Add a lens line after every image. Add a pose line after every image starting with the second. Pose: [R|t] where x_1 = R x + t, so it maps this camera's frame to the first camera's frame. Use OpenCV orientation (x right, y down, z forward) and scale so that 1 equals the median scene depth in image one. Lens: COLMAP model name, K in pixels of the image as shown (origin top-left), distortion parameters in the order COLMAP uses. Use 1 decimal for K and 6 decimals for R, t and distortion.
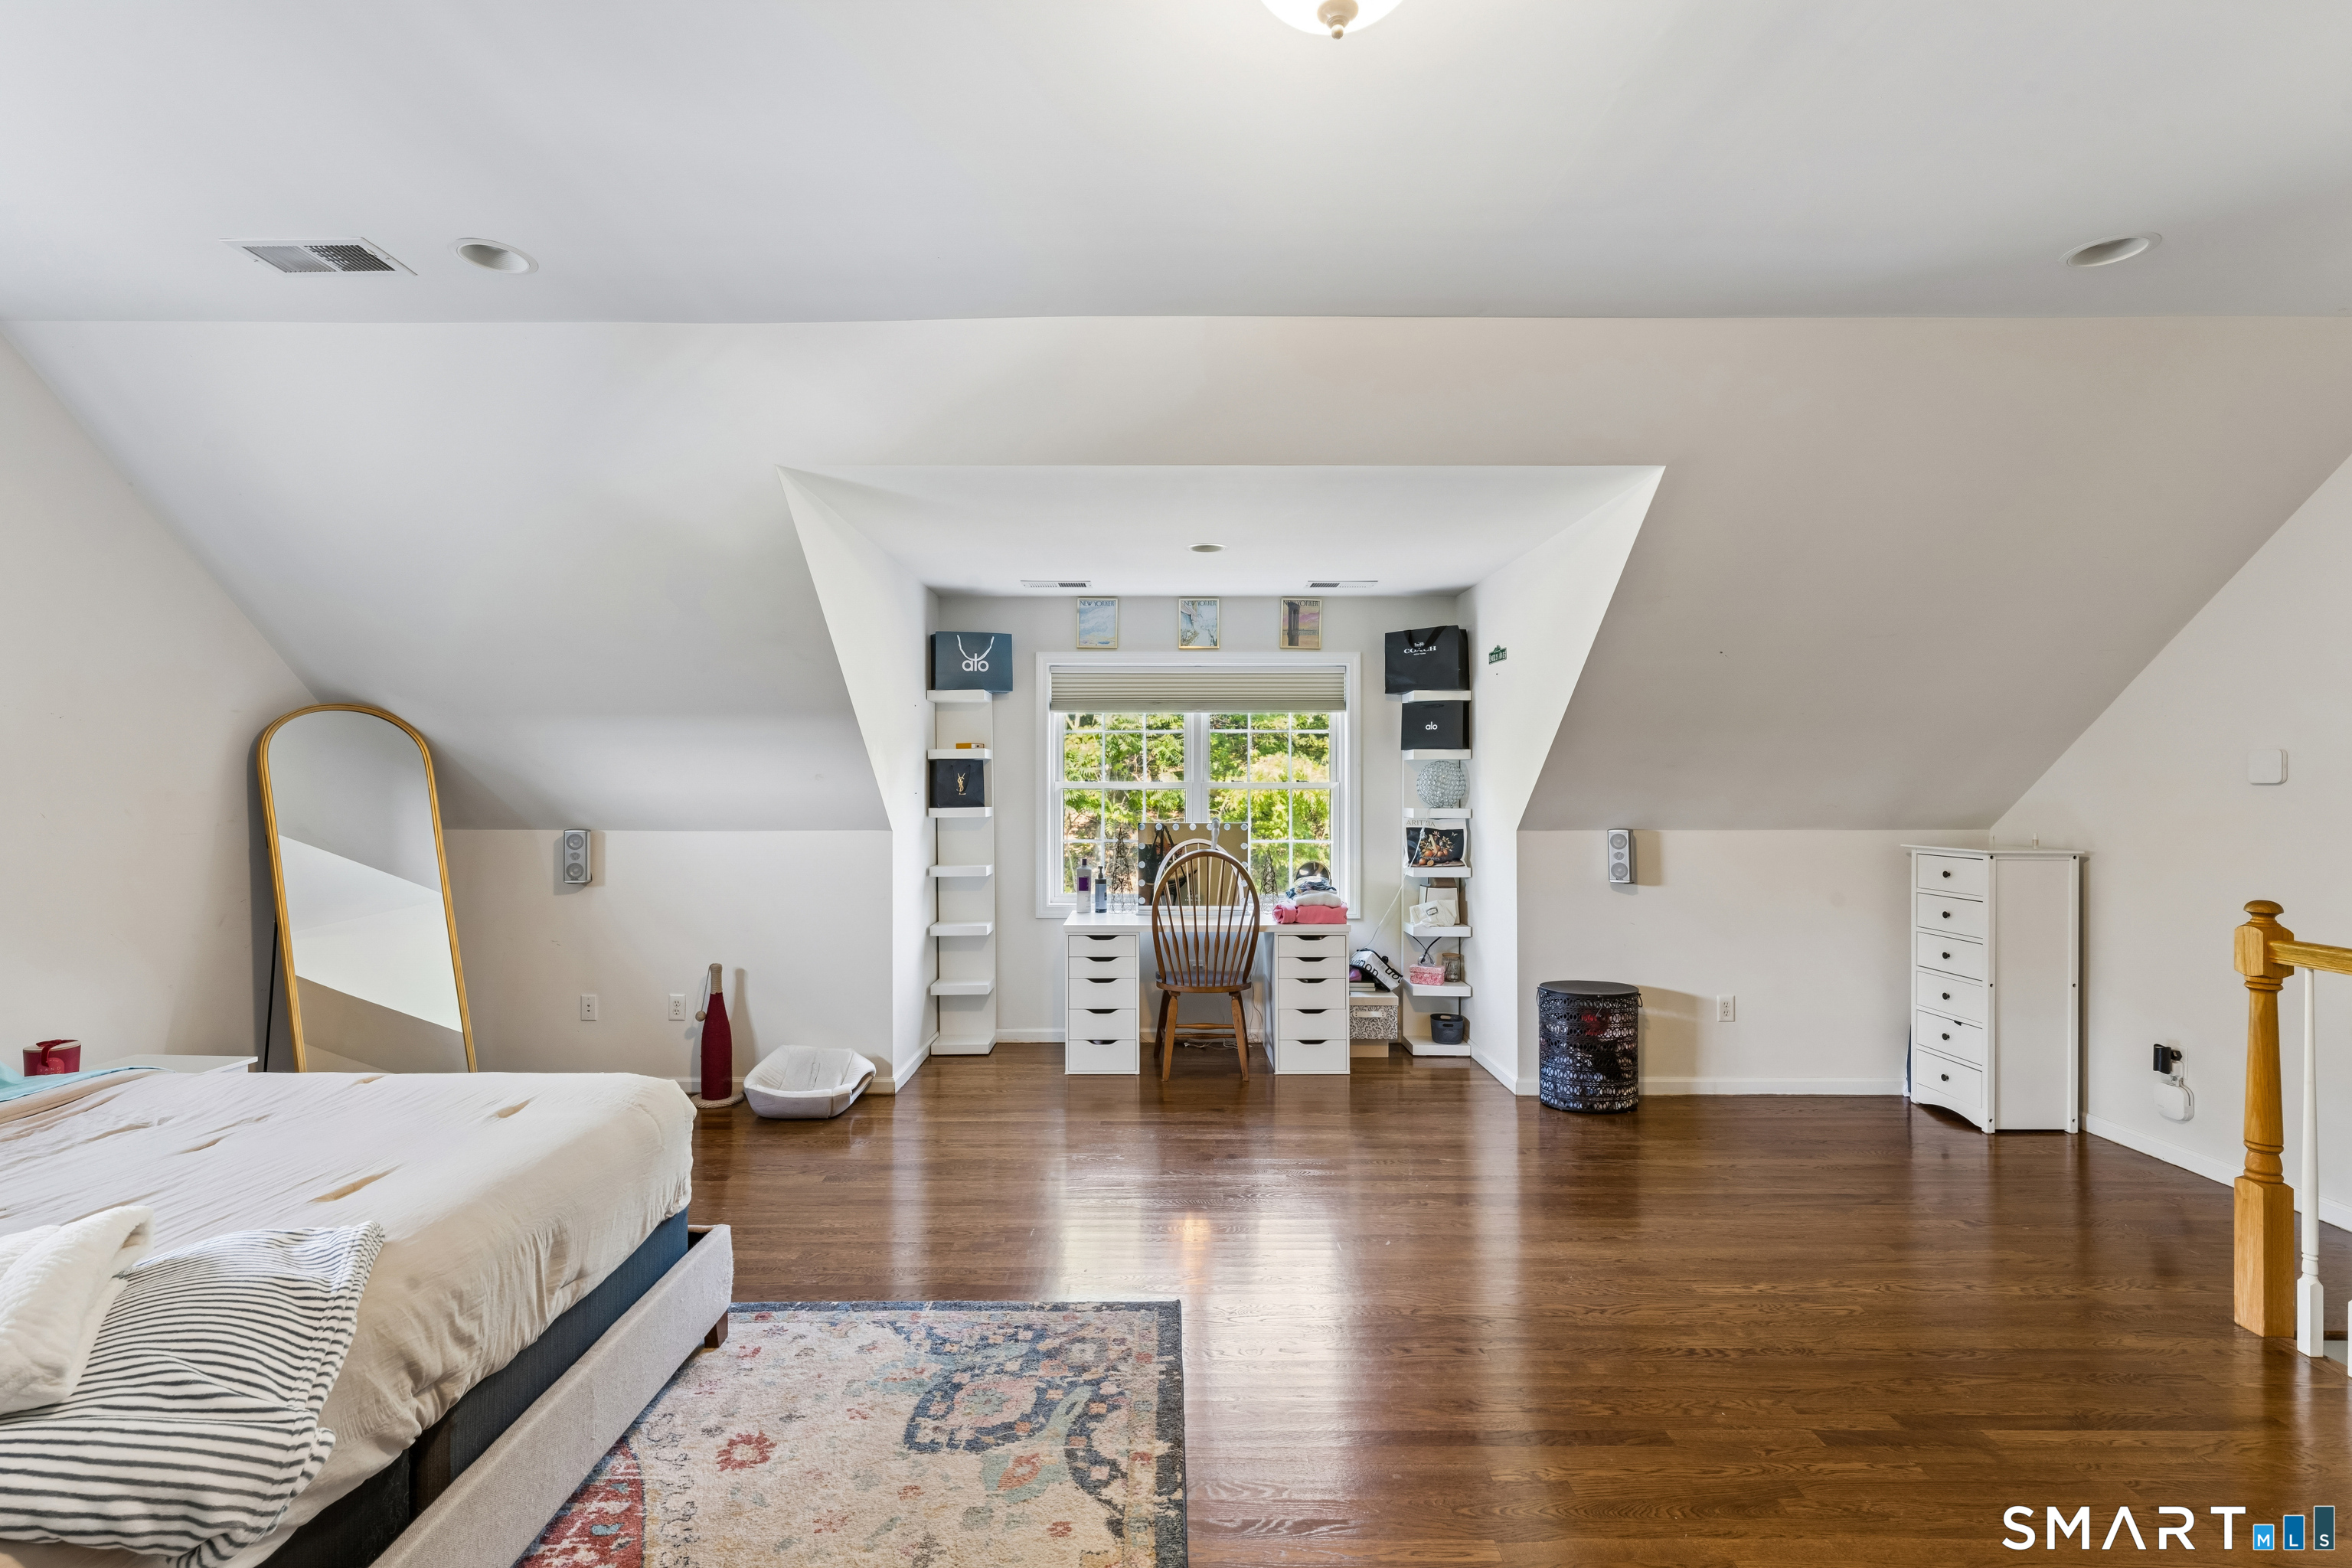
lens RADIAL K [[1054.9, 0, 1176.0], [0, 1054.9, 784.0], [0, 0, 1]] dist [0.000164, -0.000003]
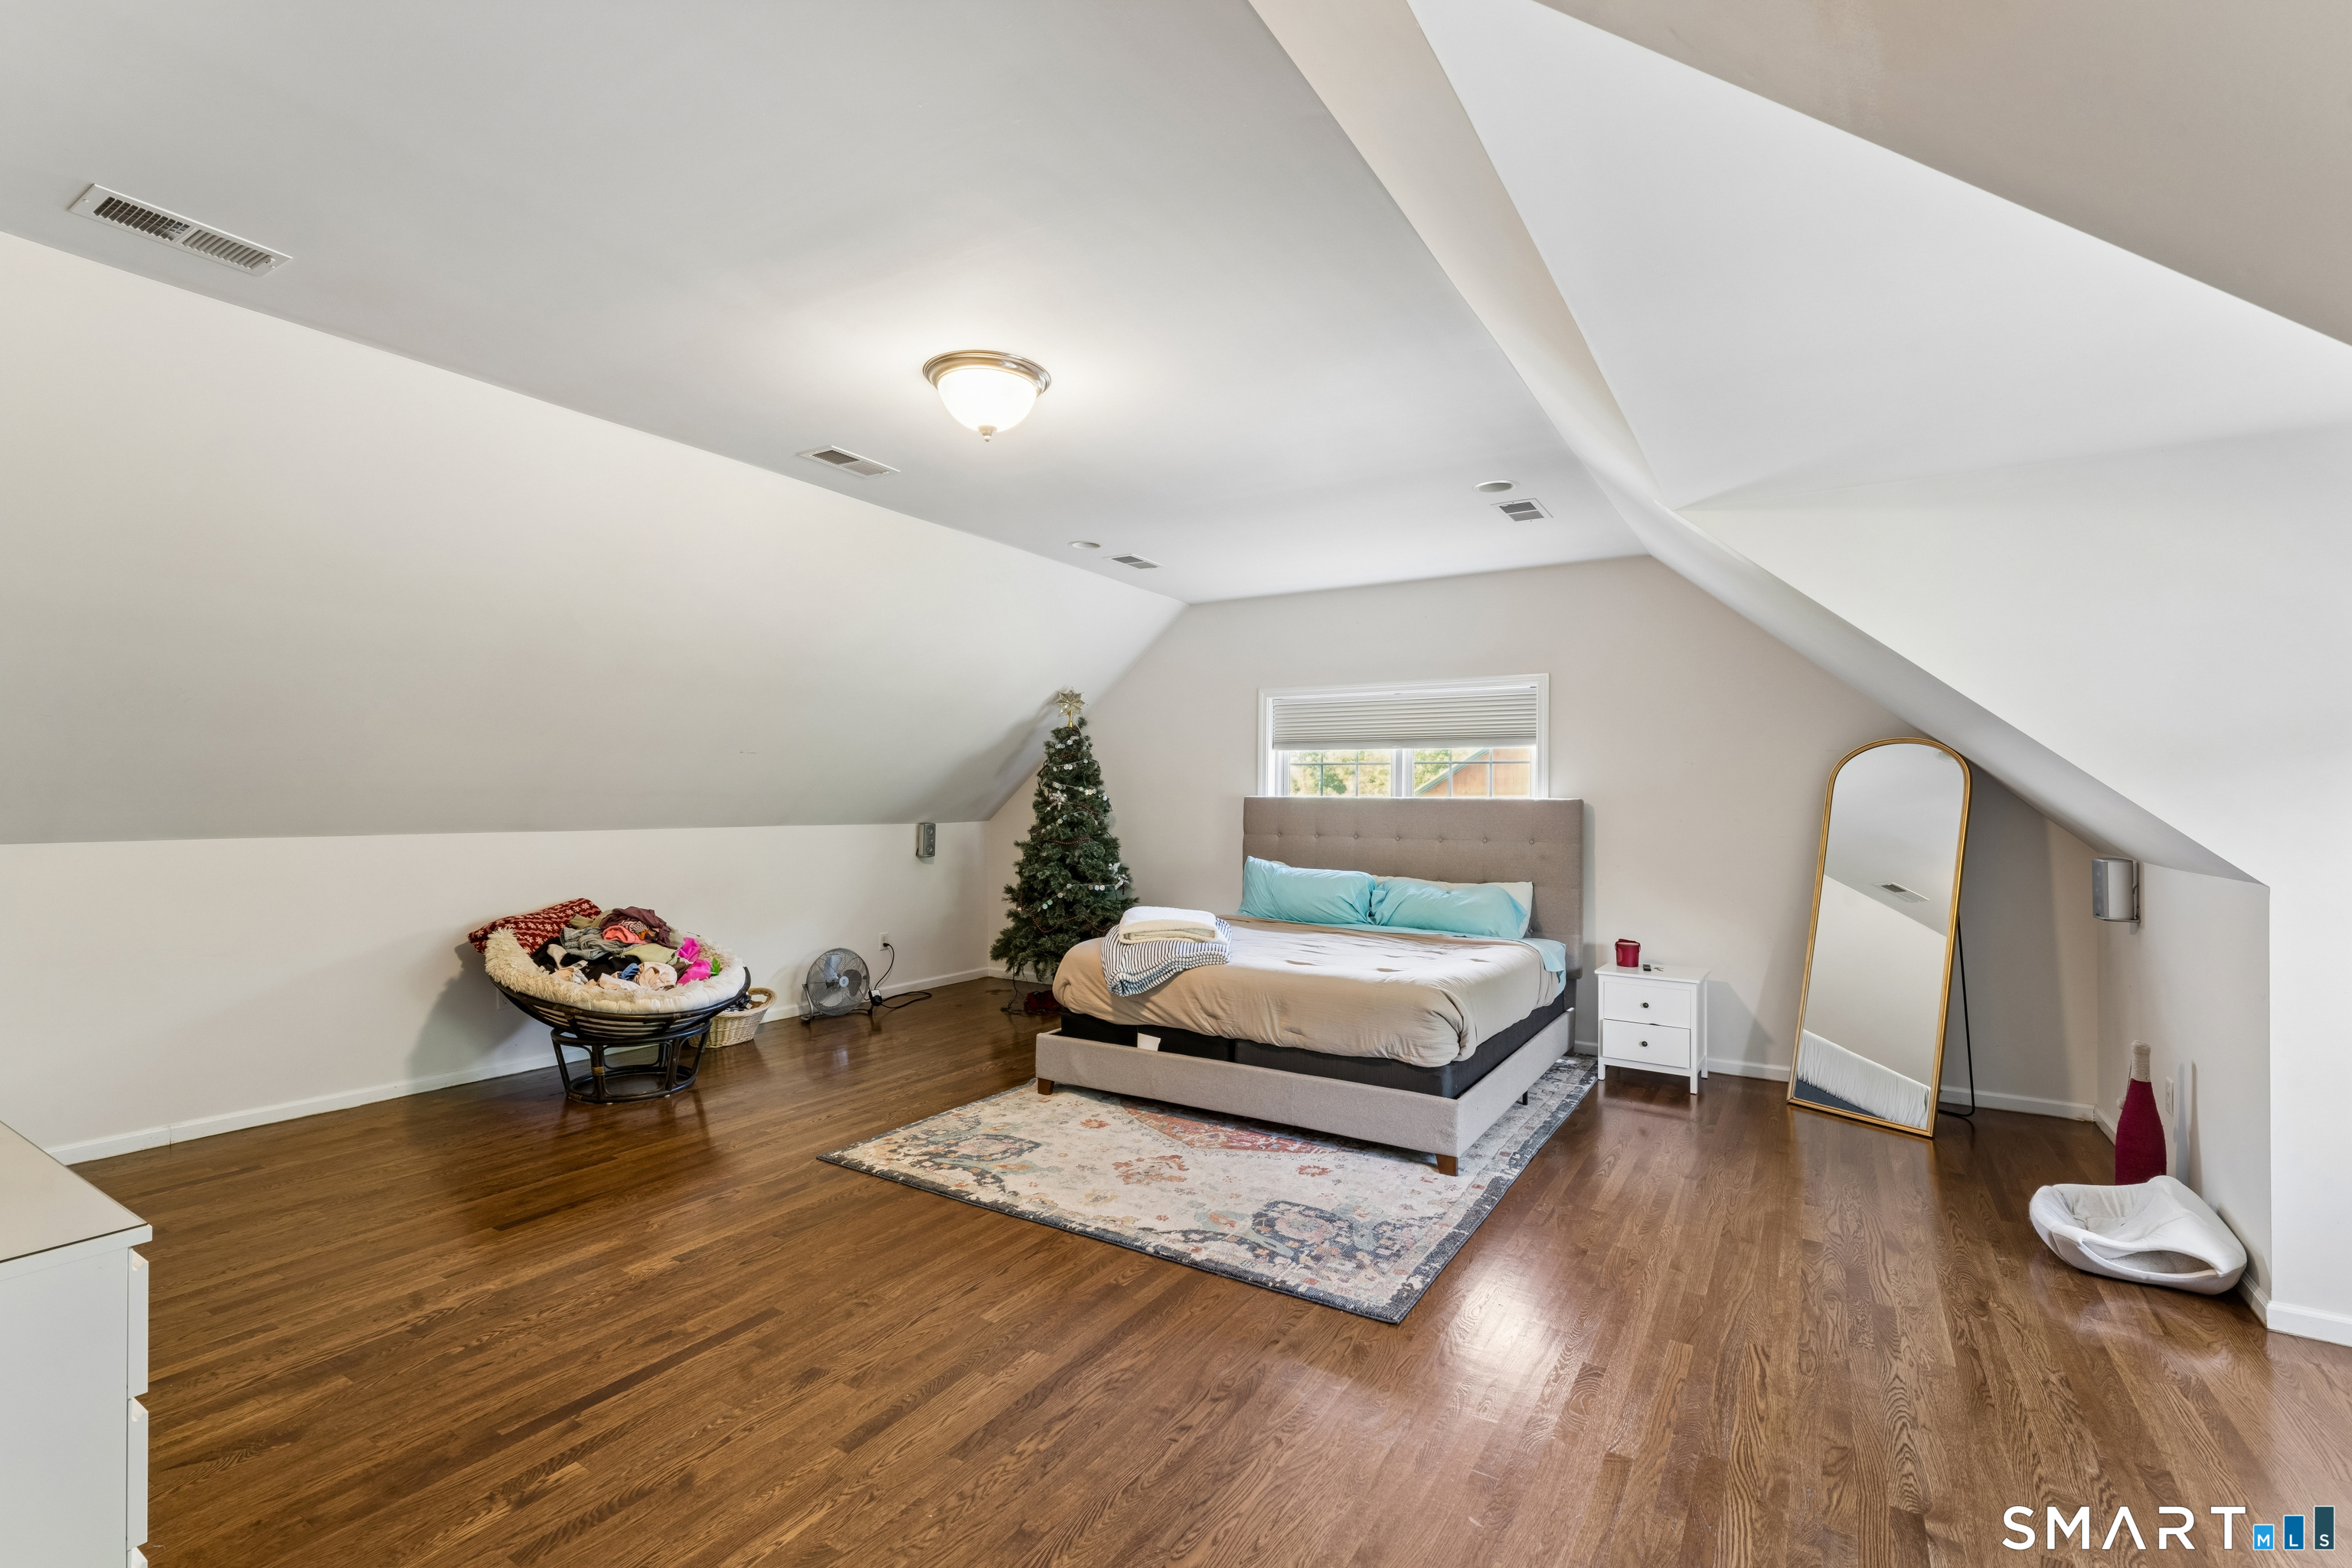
lens RADIAL K [[1038.3, 0, 1176.0], [0, 1038.3, 784.0], [0, 0, 1]] dist [-0.000178, -0.000049]
pose [[-0.529246, -0.018458, -0.848267, 1.172917], [-0.004156, 0.999808, -0.019162, 0.007253], [0.848458, -0.006616, -0.529221, 1.662789]]
